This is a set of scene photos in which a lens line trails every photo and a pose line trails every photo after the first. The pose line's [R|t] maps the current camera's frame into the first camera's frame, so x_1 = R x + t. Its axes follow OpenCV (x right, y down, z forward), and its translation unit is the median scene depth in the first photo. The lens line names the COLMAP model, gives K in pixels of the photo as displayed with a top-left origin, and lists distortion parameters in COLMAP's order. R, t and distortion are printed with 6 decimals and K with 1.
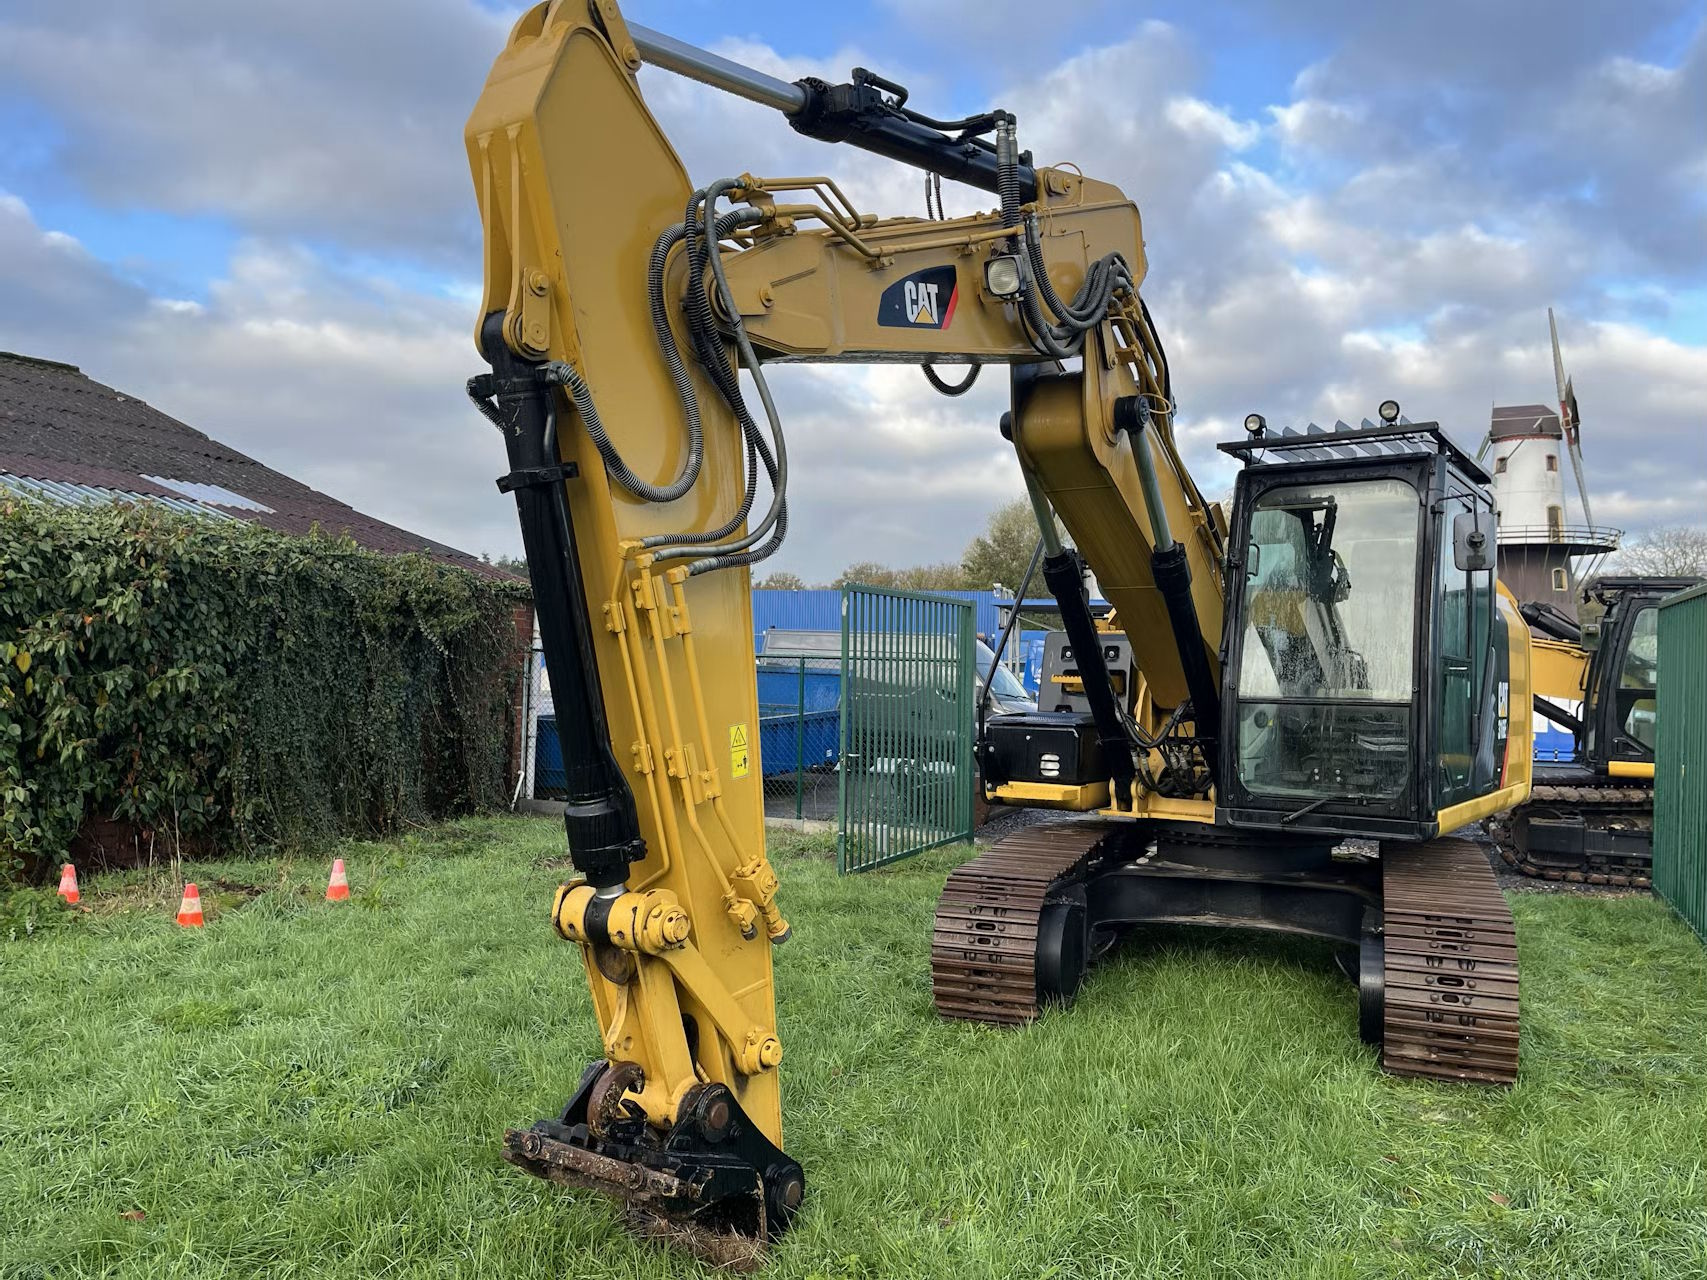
lens RADIAL K [[1331.8, 0, 853.5], [0, 1331.8, 640.0], [0, 0, 1]] dist [0.053820, -0.083873]
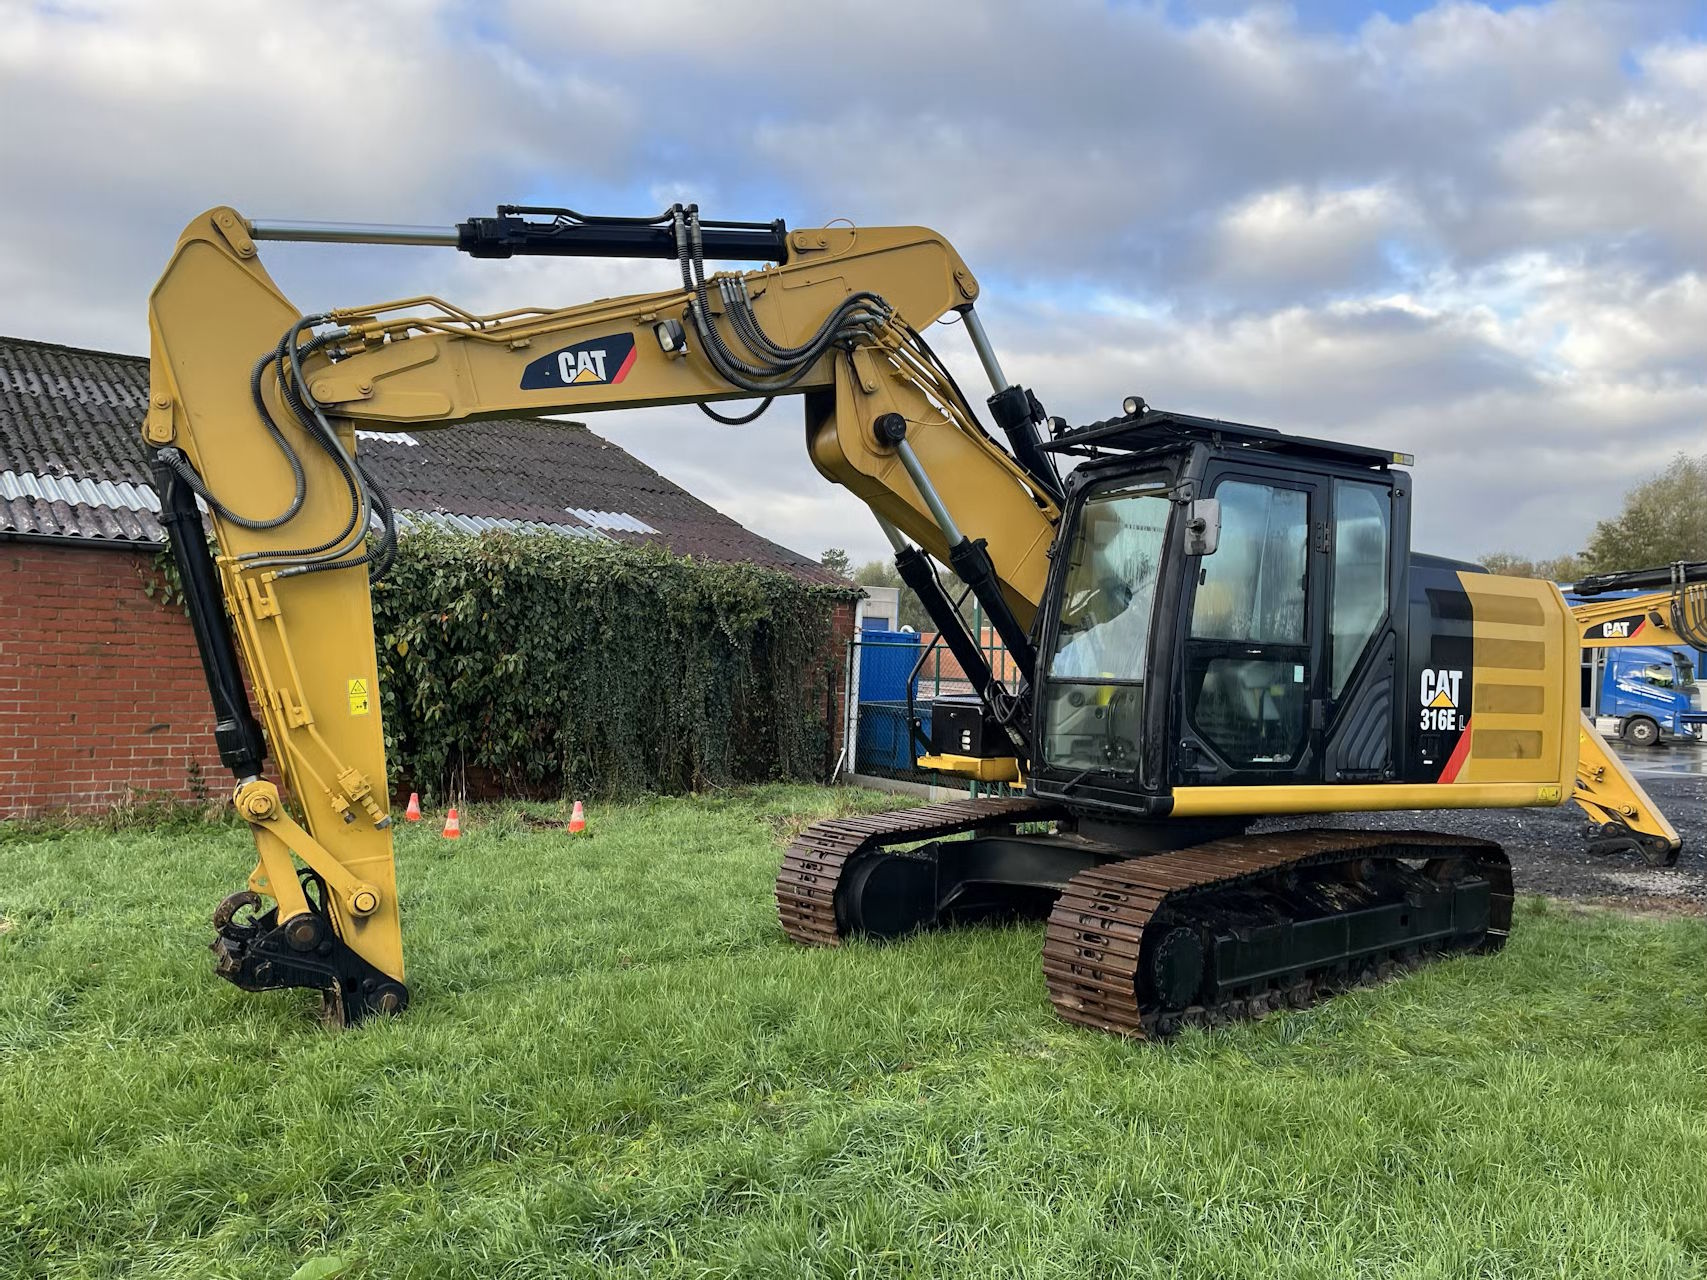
lens RADIAL K [[1331.8, 0, 853.5], [0, 1331.8, 640.0], [0, 0, 1]] dist [0.053820, -0.083873]
pose [[0.886649, -0.000811, -0.462442, 0.422285], [0.000052, 0.999999, -0.001654, 0.009190], [0.462443, 0.001443, 0.886648, -0.021707]]
